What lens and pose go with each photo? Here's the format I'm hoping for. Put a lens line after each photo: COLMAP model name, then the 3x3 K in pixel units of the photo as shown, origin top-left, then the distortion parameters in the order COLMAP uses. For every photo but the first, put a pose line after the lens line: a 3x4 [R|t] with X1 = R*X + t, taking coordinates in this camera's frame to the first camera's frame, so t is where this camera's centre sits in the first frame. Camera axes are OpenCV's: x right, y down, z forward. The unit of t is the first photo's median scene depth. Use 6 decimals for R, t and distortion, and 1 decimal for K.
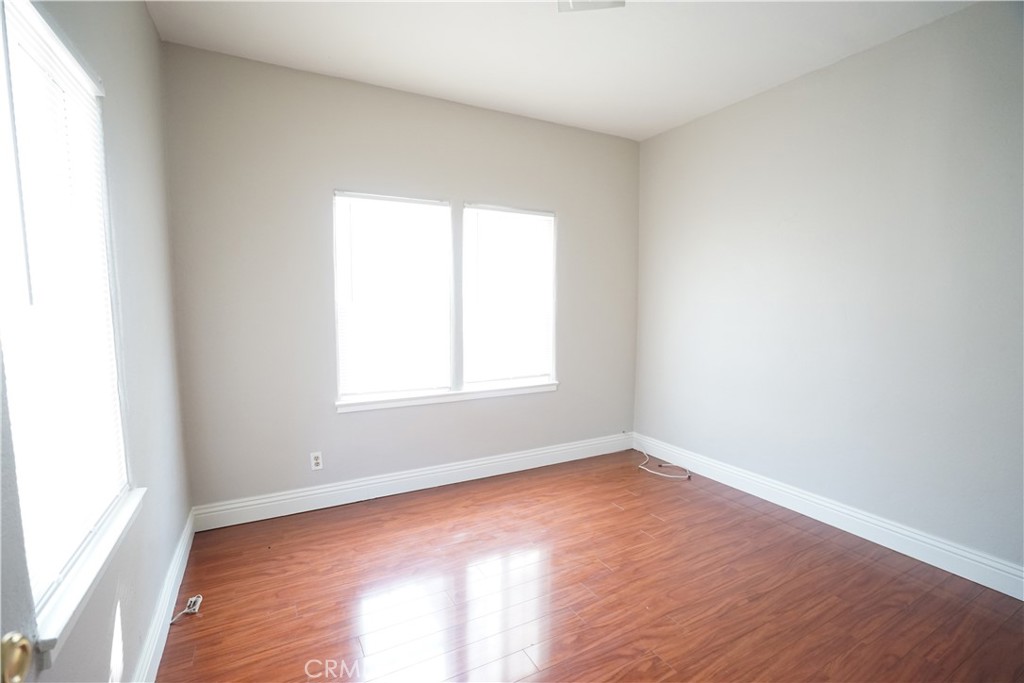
lens RADIAL K [[470.0, 0, 511.0], [0, 470.0, 348.7], [0, 0, 1]] dist [-0.052956, 0.015264]
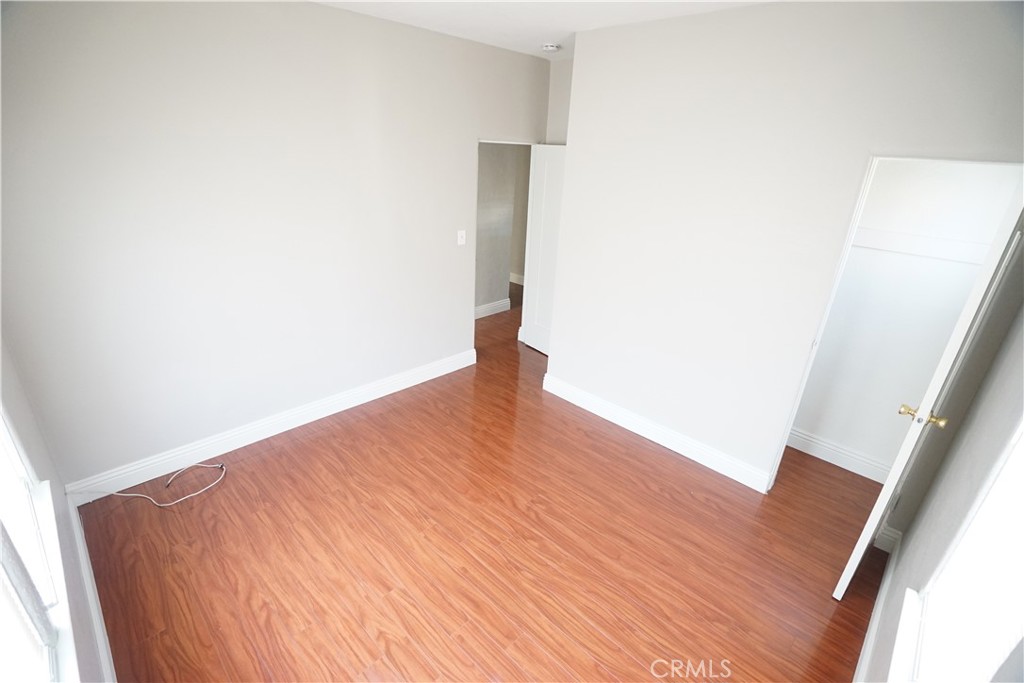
lens RADIAL K [[462.1, 0, 508.1], [0, 462.1, 357.3], [0, 0, 1]] dist [-0.045643, 0.001120]
pose [[-0.286463, -0.403162, 0.869137, -0.487224], [0.055627, 0.898626, 0.435176, -0.274509], [-0.956475, 0.173009, -0.234996, 0.787093]]
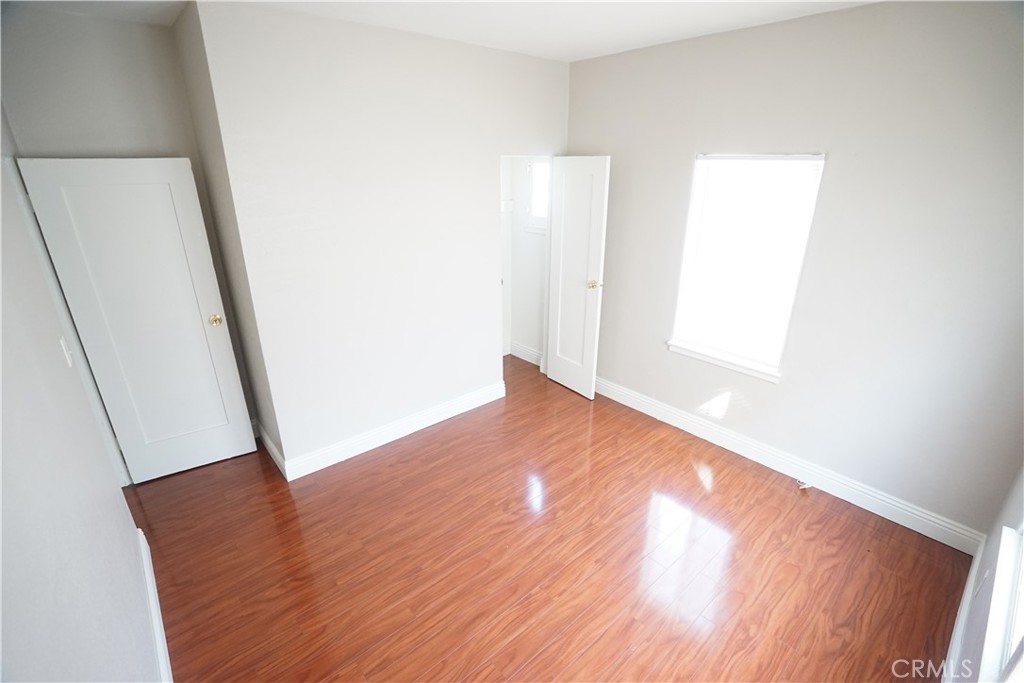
lens RADIAL K [[470.0, 0, 511.0], [0, 470.0, 348.7], [0, 0, 1]] dist [-0.052956, 0.015264]
pose [[-0.975223, 0.078501, -0.206830, 0.339034], [-0.024833, 0.890170, 0.454951, -0.326893], [0.219828, 0.448814, -0.866165, 1.242578]]
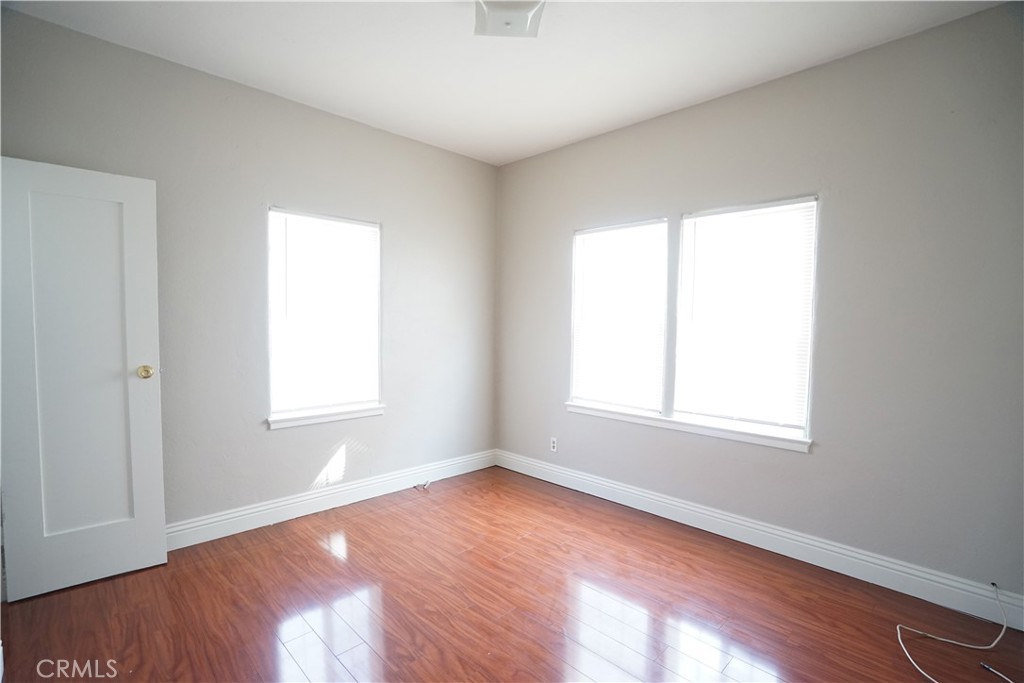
lens RADIAL K [[470.0, 0, 511.0], [0, 470.0, 348.7], [0, 0, 1]] dist [-0.052956, 0.015264]
pose [[0.279882, 0.050694, -0.958695, 0.764109], [-0.109605, 0.993763, 0.020550, -0.034029], [0.953757, 0.099326, 0.283693, 0.488251]]
